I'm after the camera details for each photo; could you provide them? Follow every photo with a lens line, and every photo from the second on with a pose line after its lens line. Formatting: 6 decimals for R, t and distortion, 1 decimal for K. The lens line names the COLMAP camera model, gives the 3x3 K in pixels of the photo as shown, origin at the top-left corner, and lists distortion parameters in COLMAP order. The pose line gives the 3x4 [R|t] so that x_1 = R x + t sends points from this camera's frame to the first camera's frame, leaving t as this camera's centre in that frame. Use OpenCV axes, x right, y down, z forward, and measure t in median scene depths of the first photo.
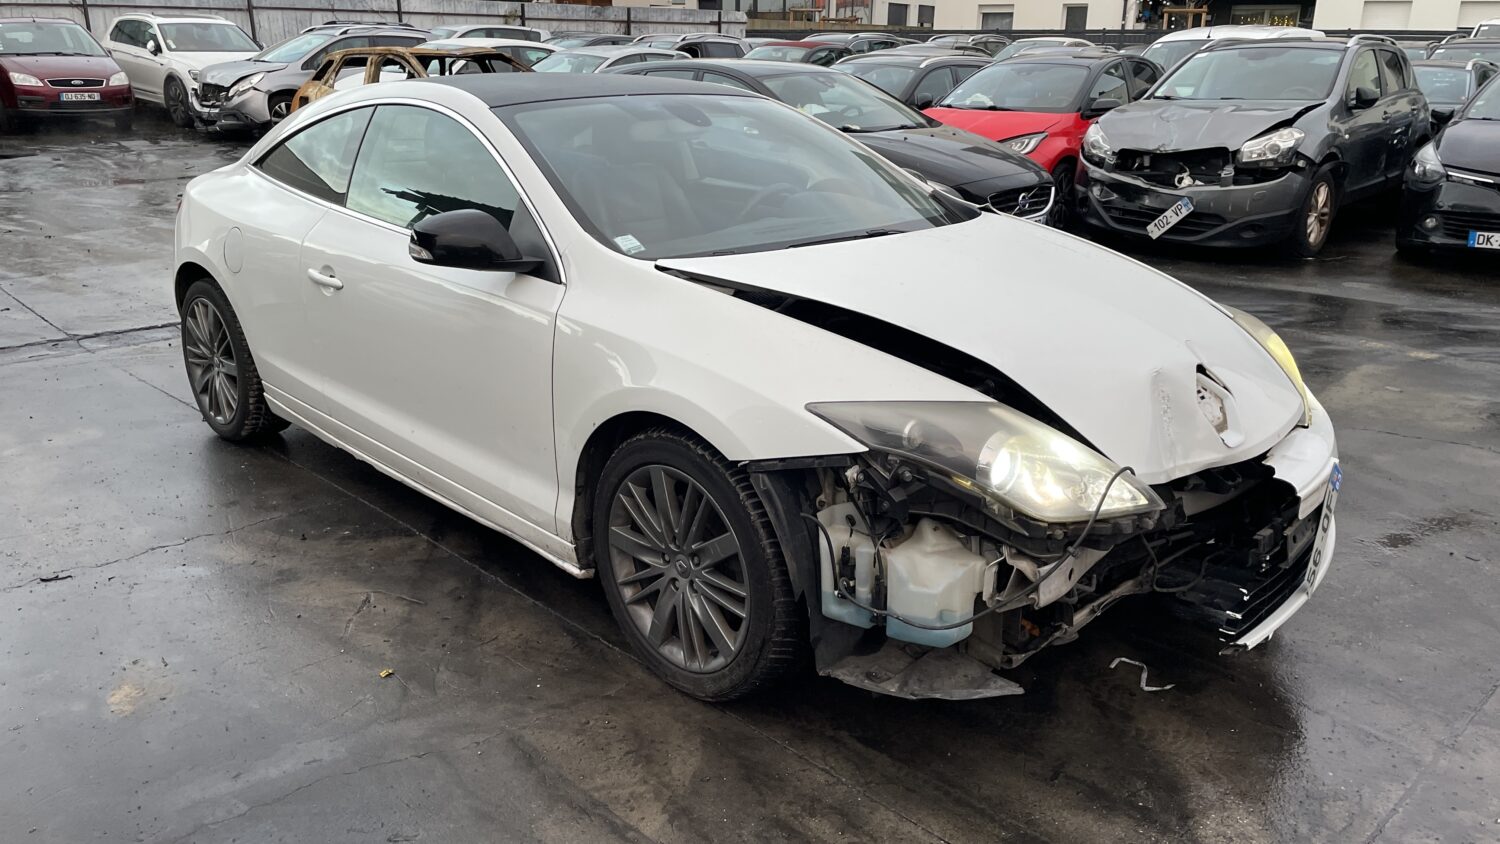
lens RADIAL K [[1122.1, 0, 750.0], [0, 1122.1, 422.0], [0, 0, 1]] dist [0.038809, -0.059552]
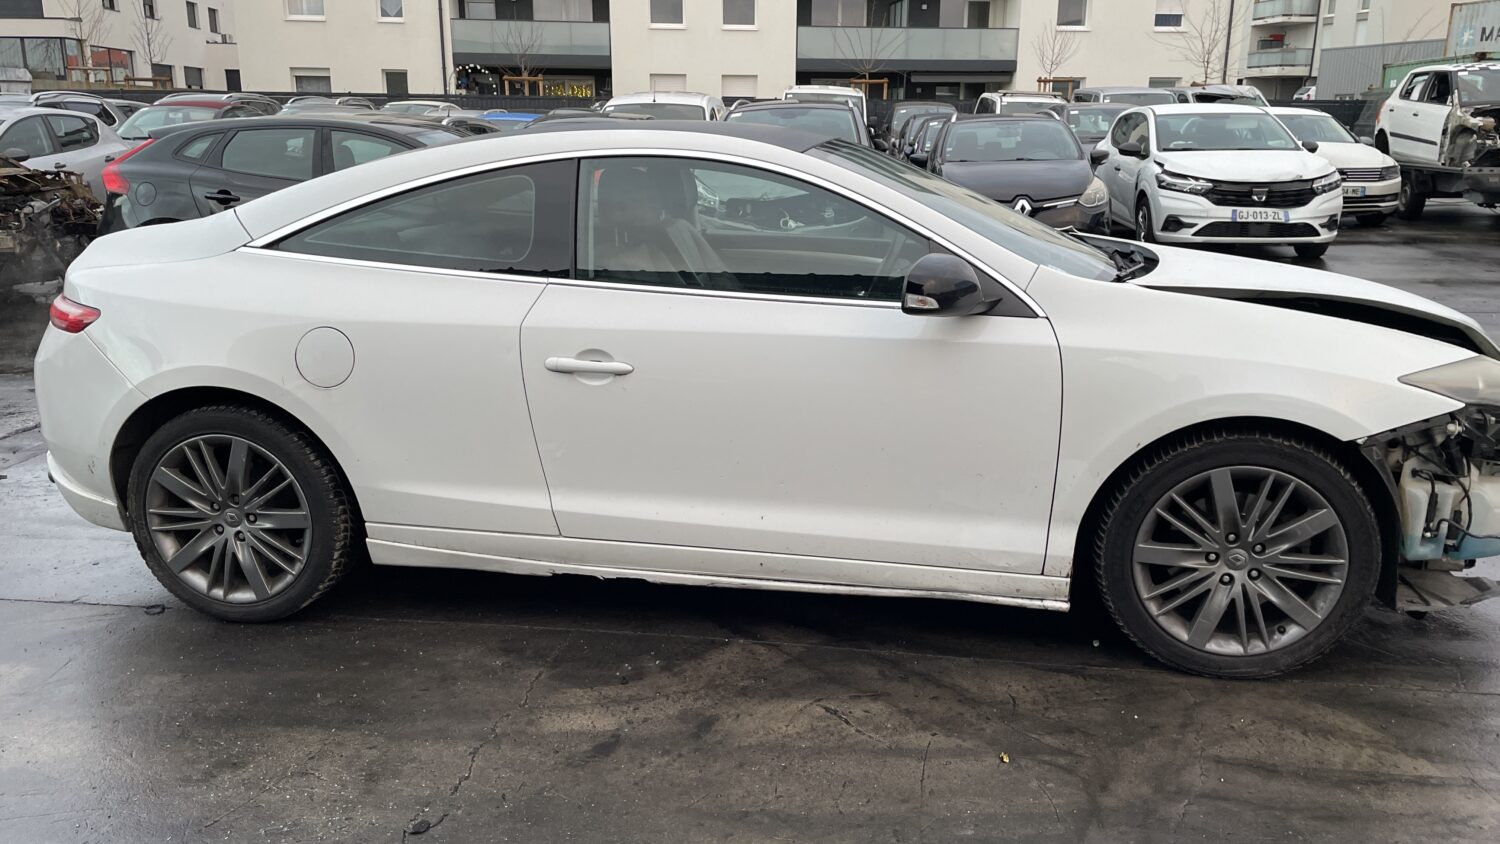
lens RADIAL K [[1136.2, 0, 750.0], [0, 1136.2, 422.0], [0, 0, 1]] dist [0.070723, -0.088344]
pose [[0.808687, -0.155817, 0.567228, -0.918595], [0.188937, 0.981989, 0.000387, -0.077602], [-0.557072, 0.106857, 0.823561, 0.306390]]
